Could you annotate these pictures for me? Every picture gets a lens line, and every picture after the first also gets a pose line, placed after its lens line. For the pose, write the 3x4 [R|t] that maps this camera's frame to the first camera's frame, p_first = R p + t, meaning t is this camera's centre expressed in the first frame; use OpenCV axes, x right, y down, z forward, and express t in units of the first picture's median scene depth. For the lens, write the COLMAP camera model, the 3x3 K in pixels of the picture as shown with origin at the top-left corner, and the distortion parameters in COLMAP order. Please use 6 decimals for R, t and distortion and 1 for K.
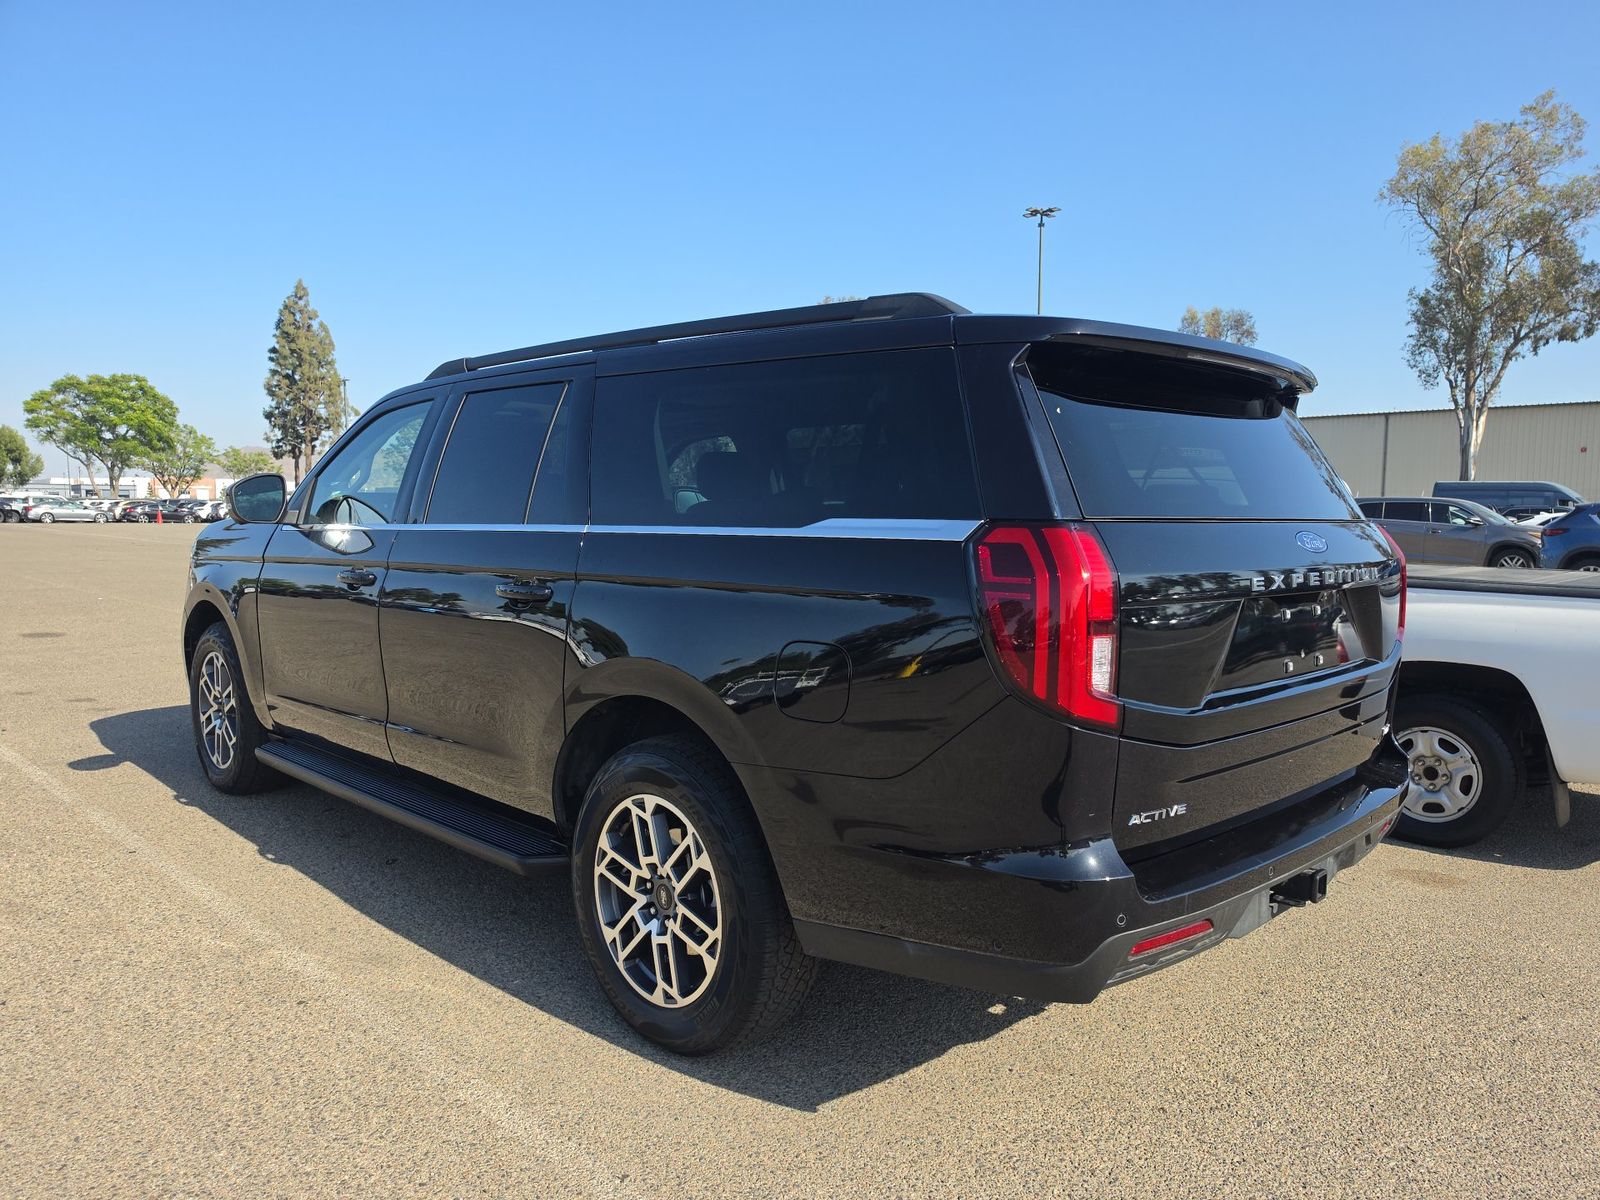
lens RADIAL K [[1091.9, 0, 799.8], [0, 1091.9, 601.4], [0, 0, 1]] dist [0.001246, -0.002351]
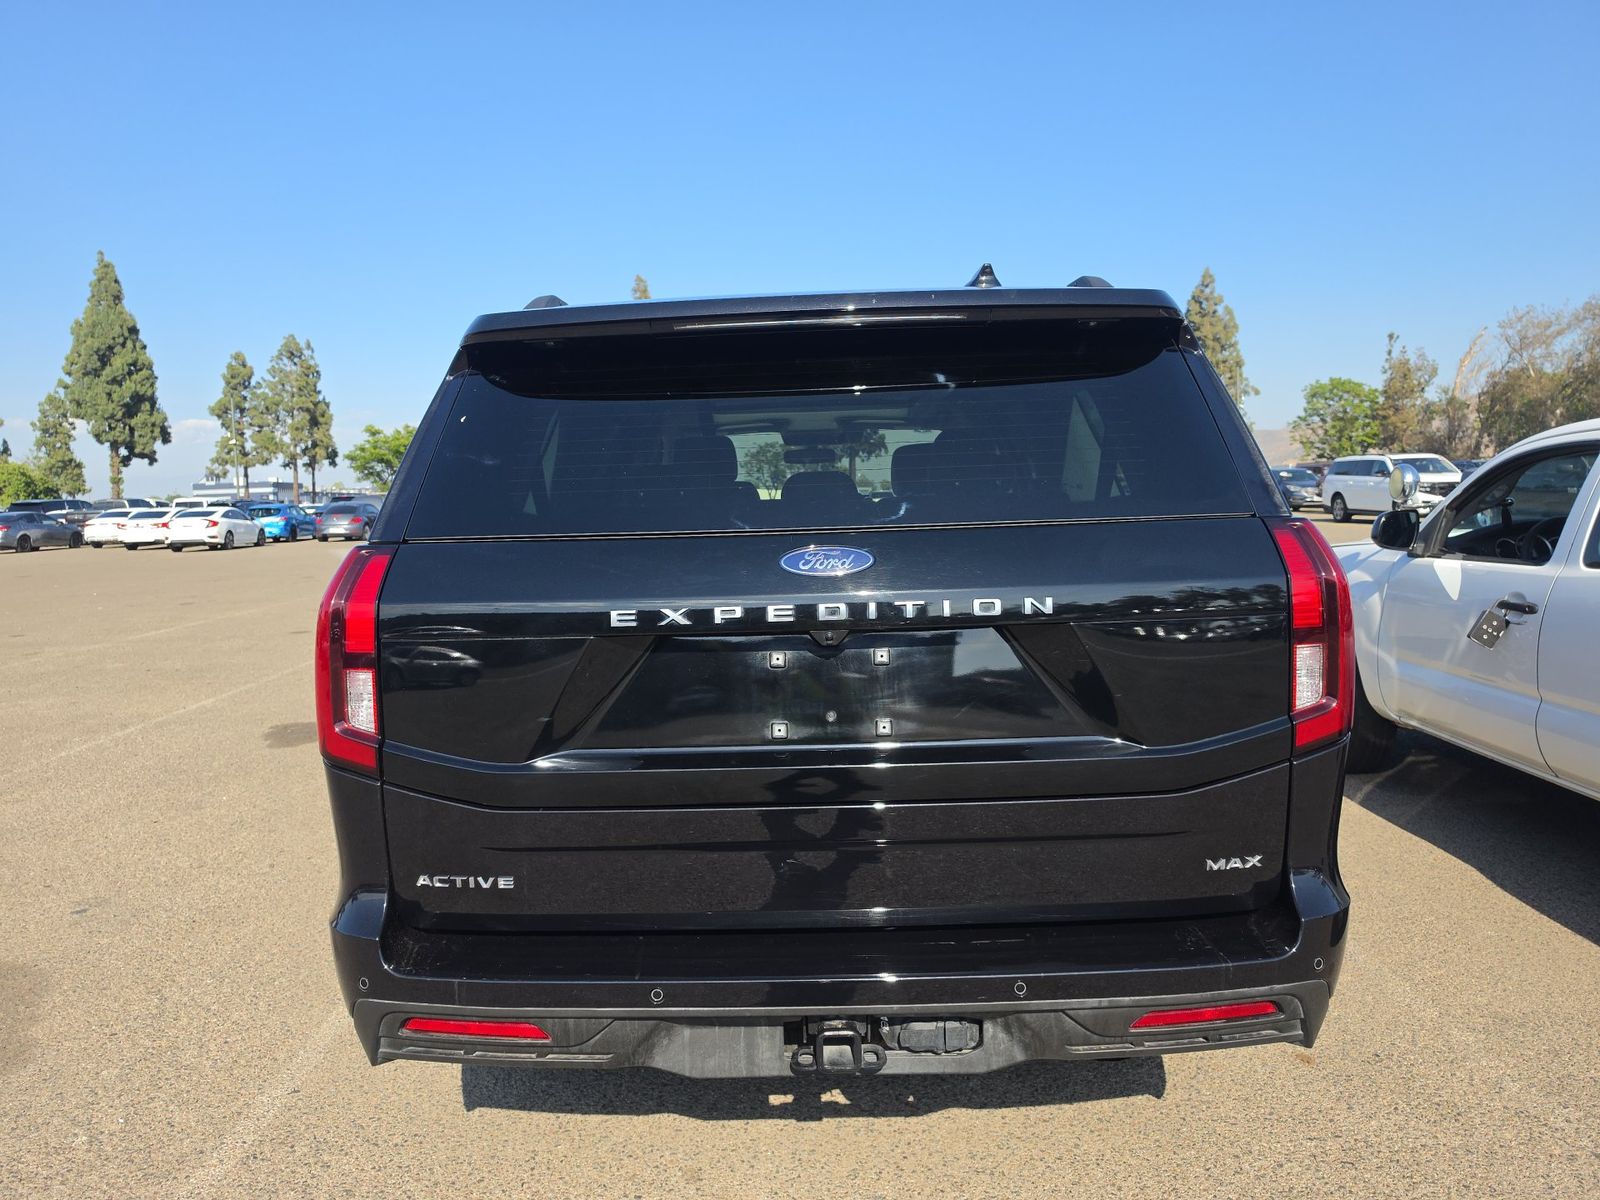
lens RADIAL K [[1095.1, 0, 797.1], [0, 1095.1, 576.1], [0, 0, 1]] dist [-0.003444, -0.005959]
pose [[0.707967, 0.006266, -0.706218, 0.935522], [-0.009691, 0.999953, -0.000843, -0.039728], [0.706179, 0.007440, 0.707994, 0.477864]]
